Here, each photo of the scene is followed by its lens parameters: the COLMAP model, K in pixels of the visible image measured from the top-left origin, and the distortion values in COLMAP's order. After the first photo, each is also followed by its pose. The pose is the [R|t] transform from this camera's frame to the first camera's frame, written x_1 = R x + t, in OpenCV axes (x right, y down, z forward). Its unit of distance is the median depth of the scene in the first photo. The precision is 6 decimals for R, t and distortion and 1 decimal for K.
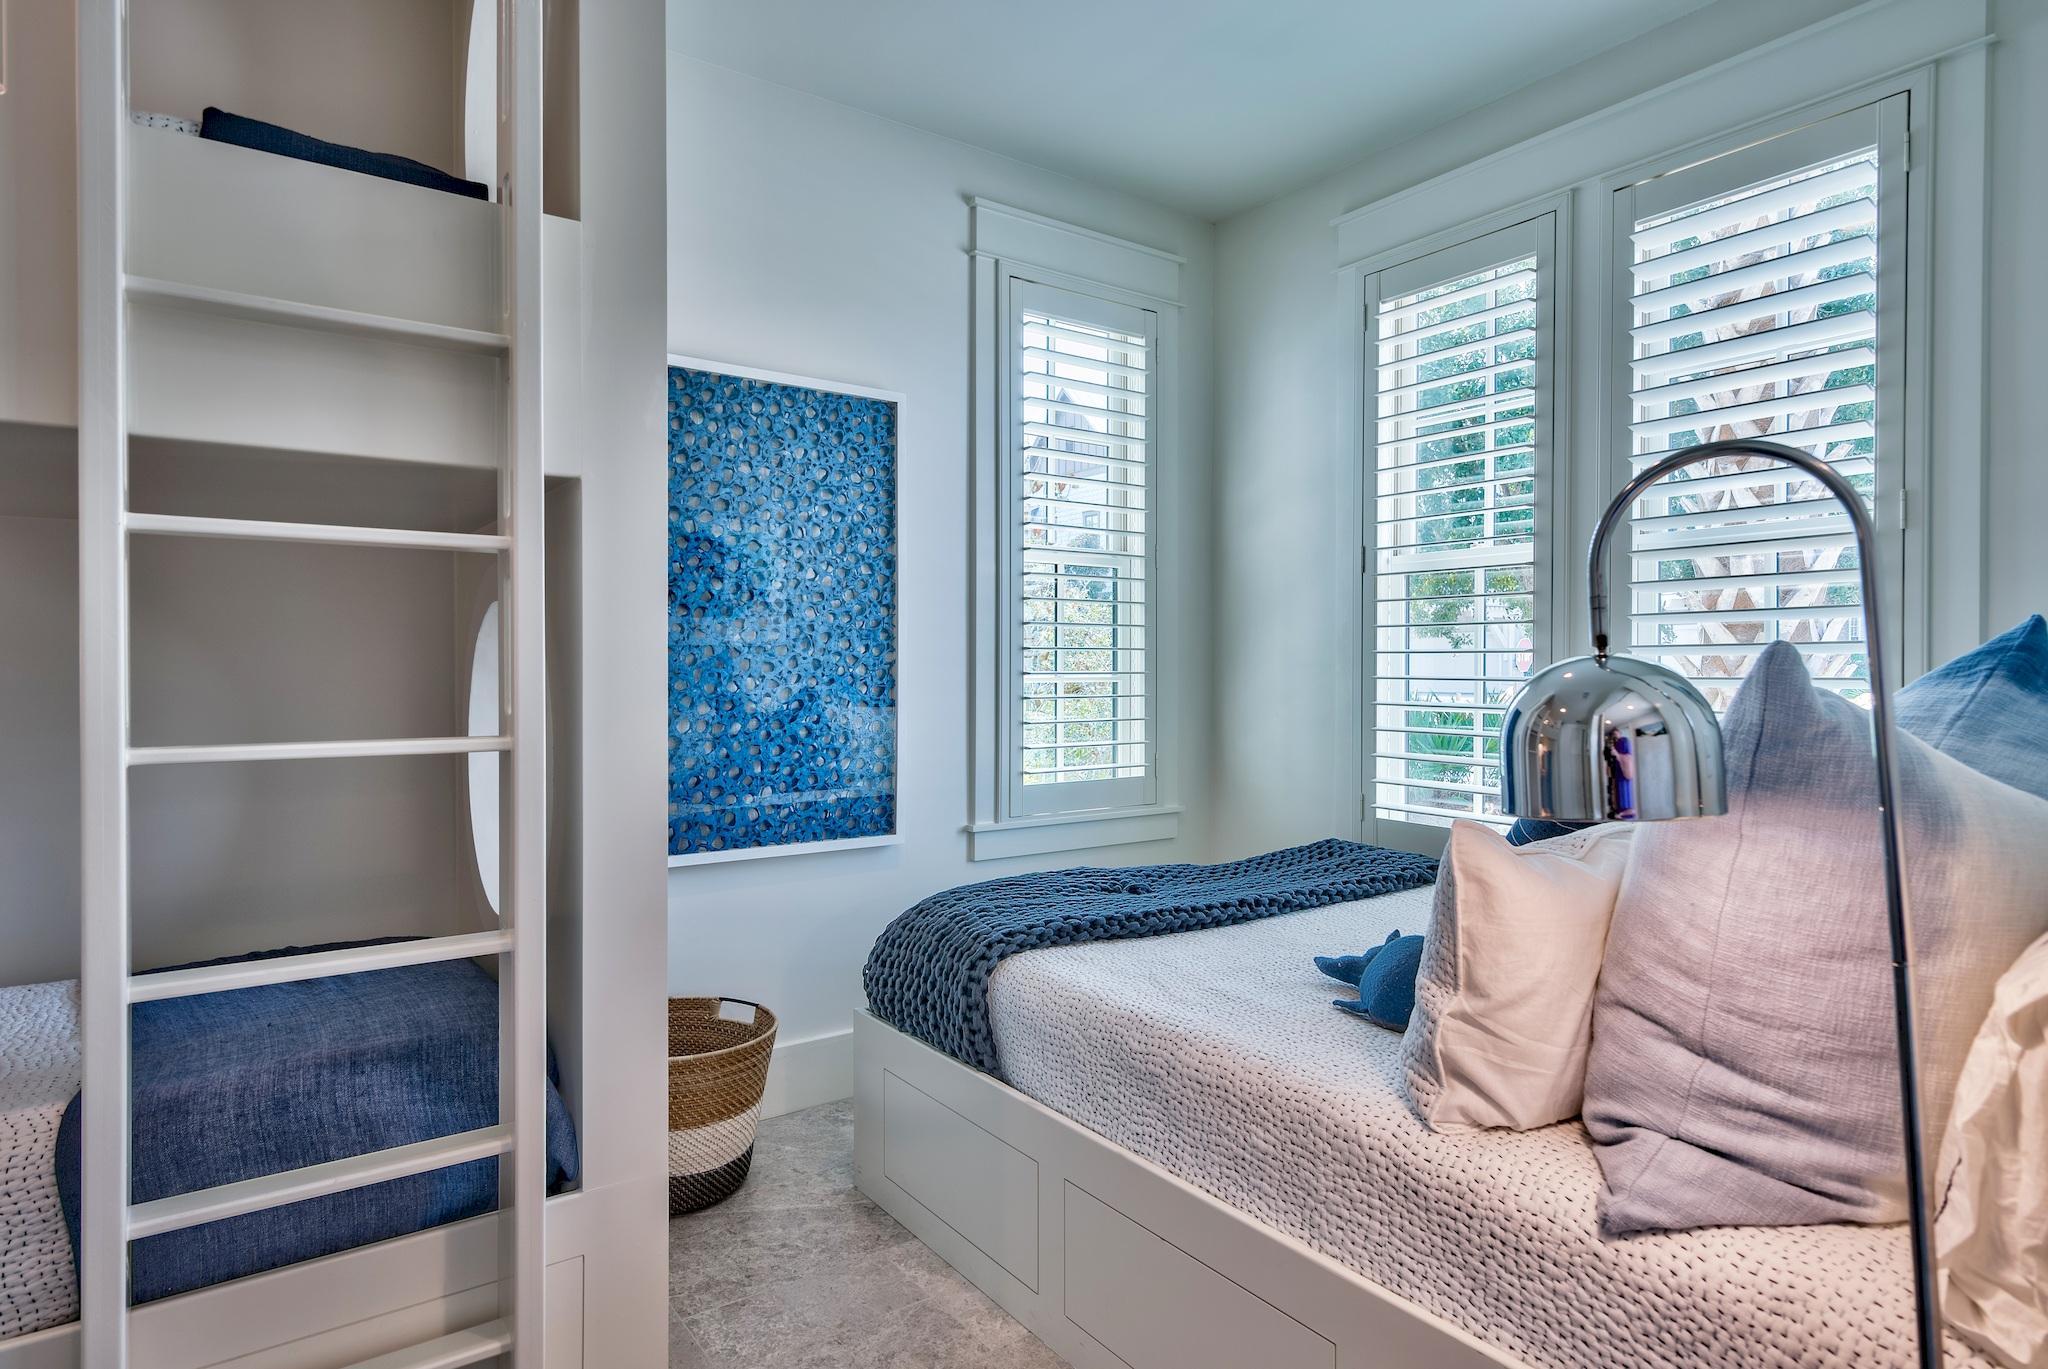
lens RADIAL K [[1141.9, 0, 1024.7], [0, 1141.9, 674.4], [0, 0, 1]] dist [0.040618, 0.001302]
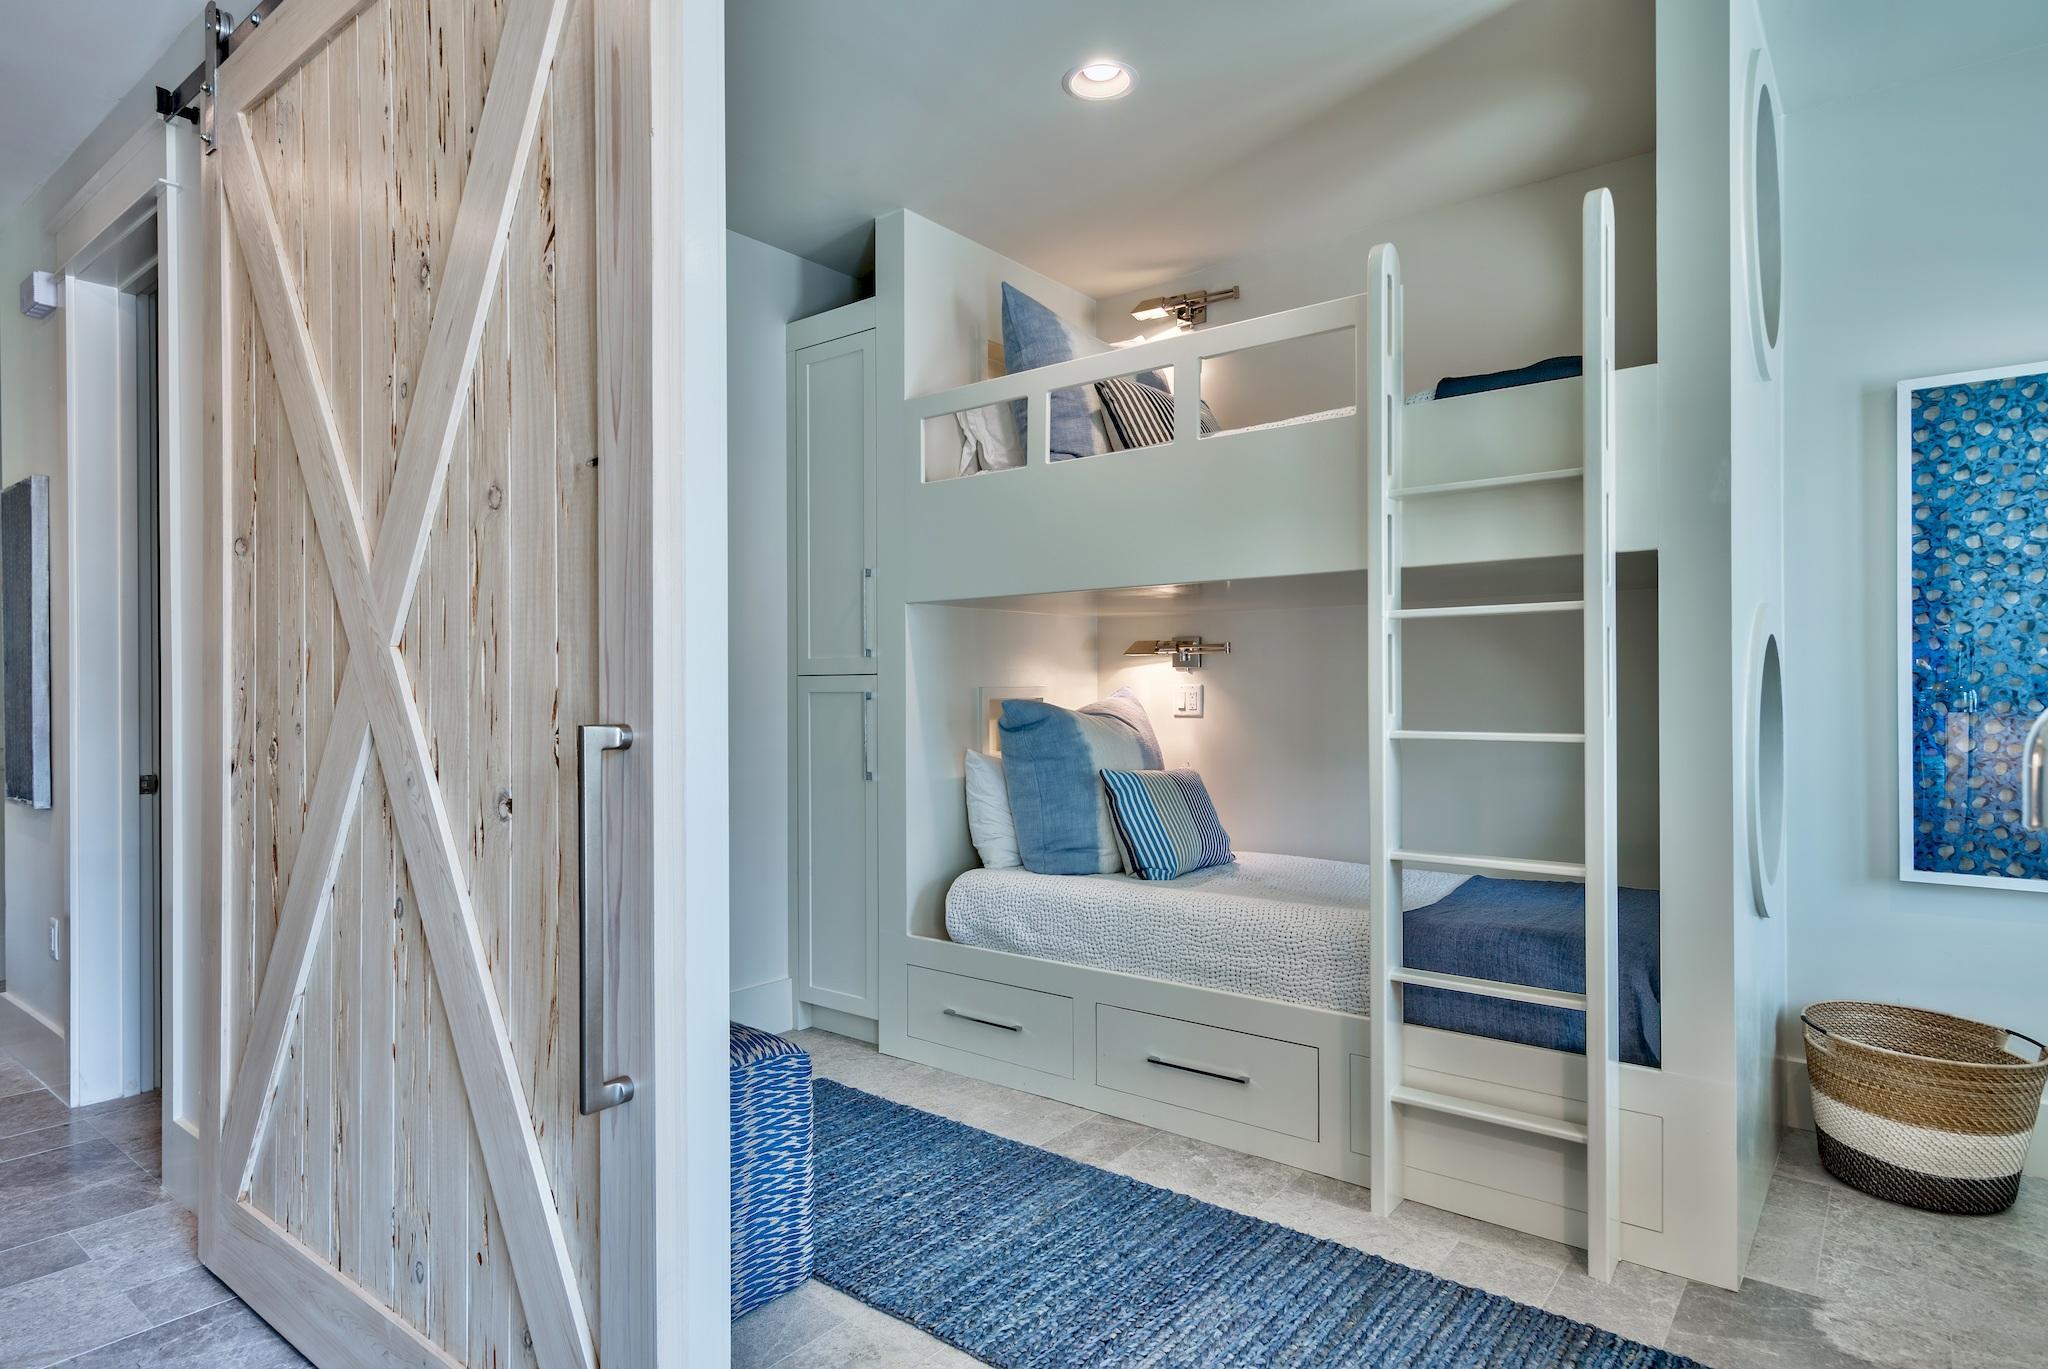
lens RADIAL K [[1141.9, 0, 1023.5], [0, 1141.9, 681.9], [0, 0, 1]] dist [0.040618, 0.001302]
pose [[0.294016, 0.002341, -0.955798, 0.751352], [-0.002521, 0.999995, 0.001674, -0.014596], [0.955797, 0.001918, 0.294021, -0.128783]]
